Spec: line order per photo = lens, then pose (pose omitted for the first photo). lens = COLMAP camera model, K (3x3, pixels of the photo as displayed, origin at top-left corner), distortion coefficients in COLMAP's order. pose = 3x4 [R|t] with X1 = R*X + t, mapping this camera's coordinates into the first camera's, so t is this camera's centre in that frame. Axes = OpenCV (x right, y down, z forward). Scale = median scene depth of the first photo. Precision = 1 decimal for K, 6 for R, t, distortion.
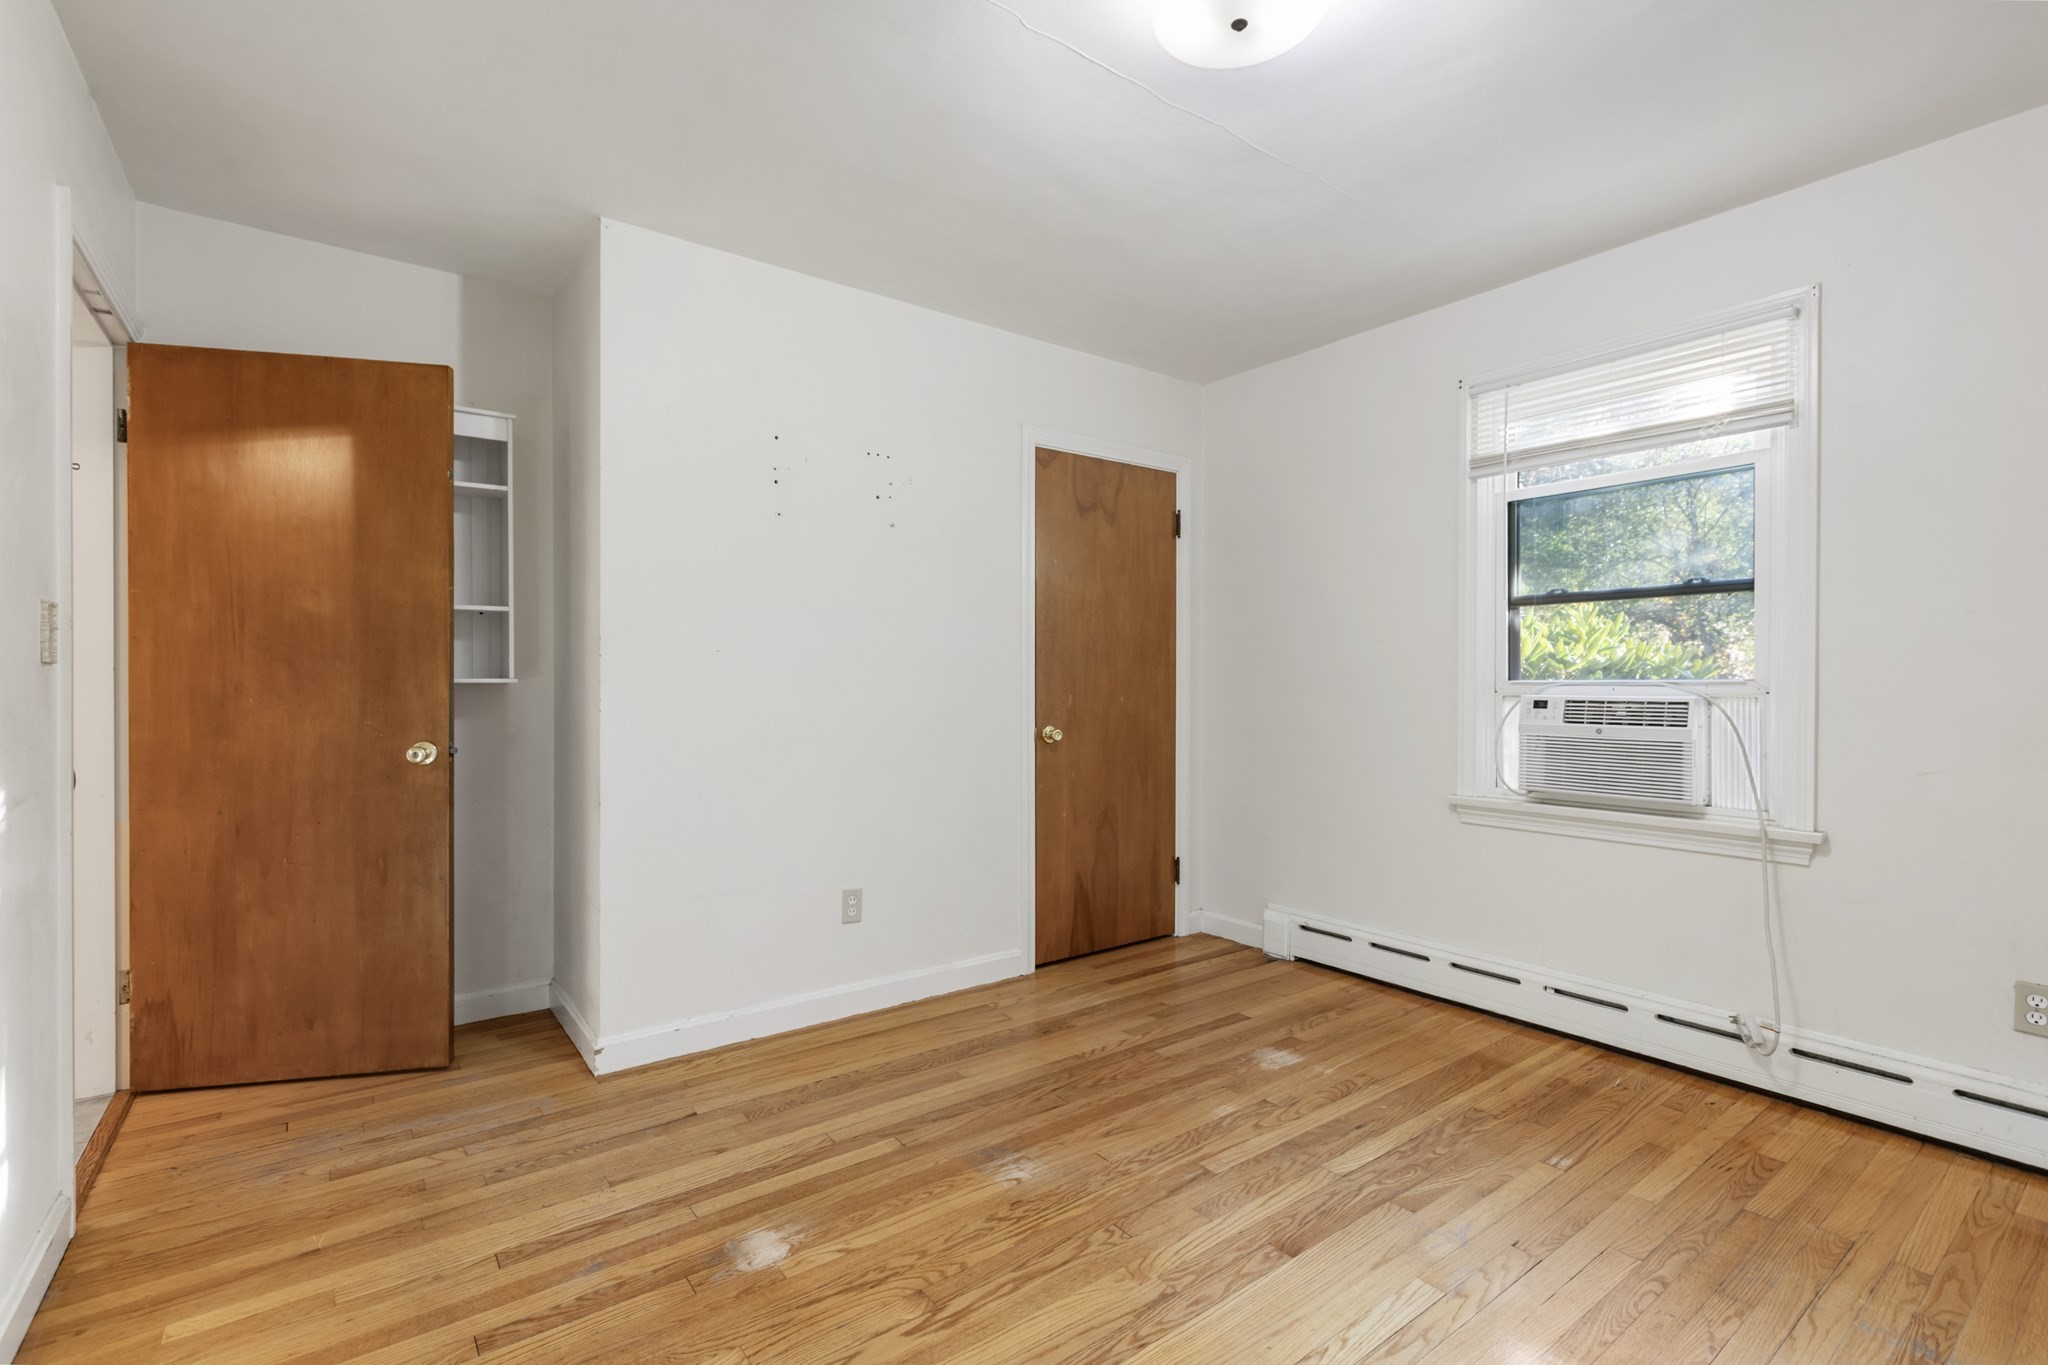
lens RADIAL K [[925.4, 0, 1022.1], [0, 925.4, 684.9], [0, 0, 1]] dist [0.000772, -0.001742]
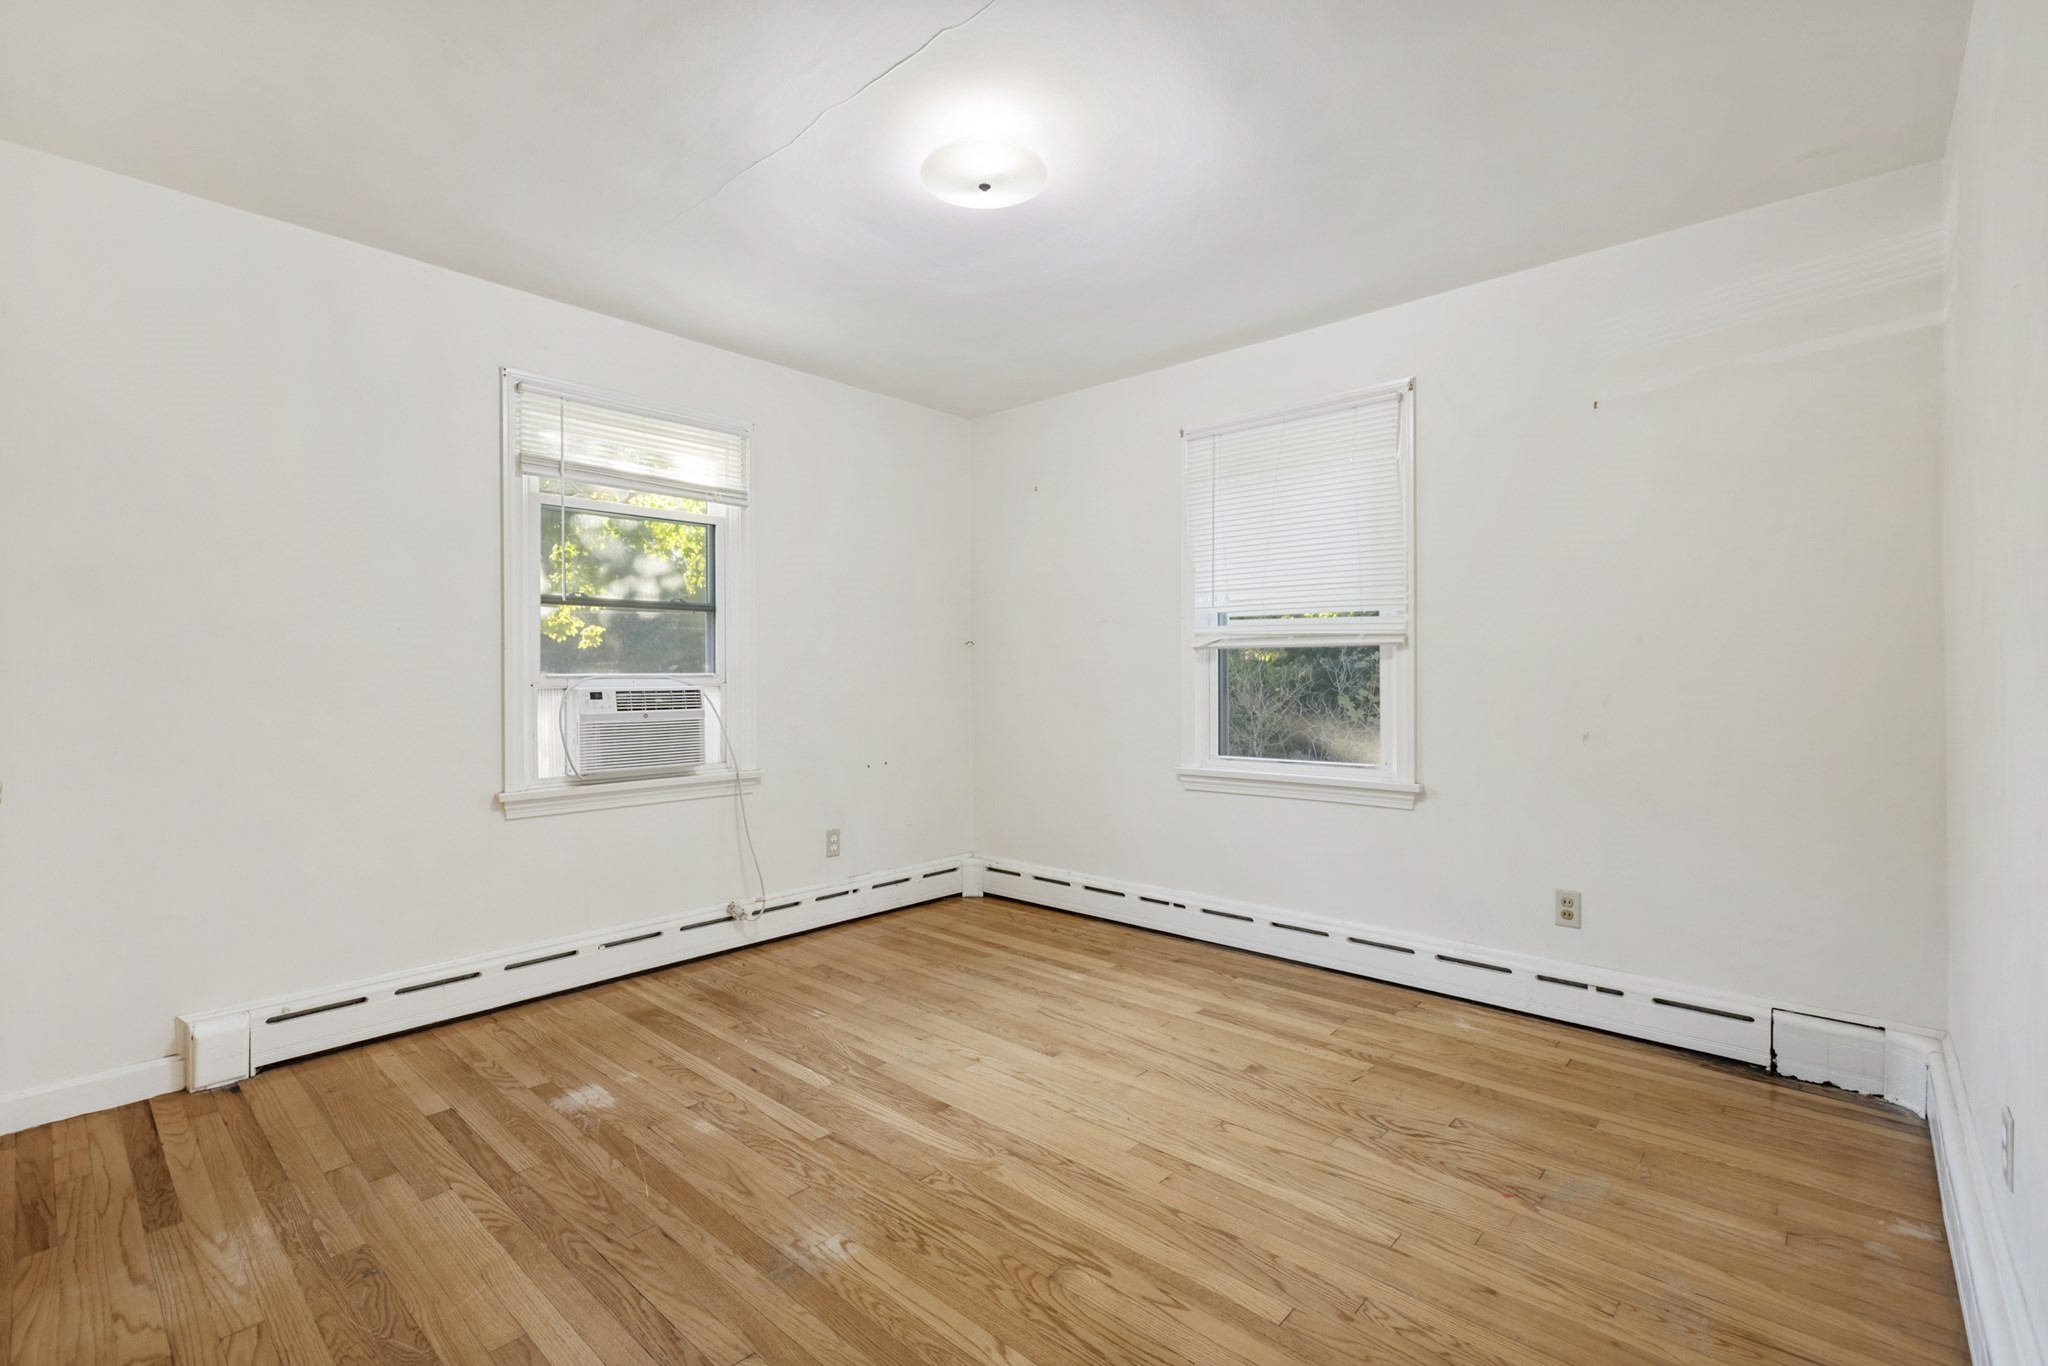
lens RADIAL K [[925.4, 0, 1018.3], [0, 925.4, 673.0], [0, 0, 1]] dist [0.000772, -0.001742]
pose [[-0.194574, -0.000335, 0.980888, -0.721564], [0.007846, 0.999967, 0.001898, -0.005348], [-0.980856, 0.008065, -0.194565, 0.806466]]
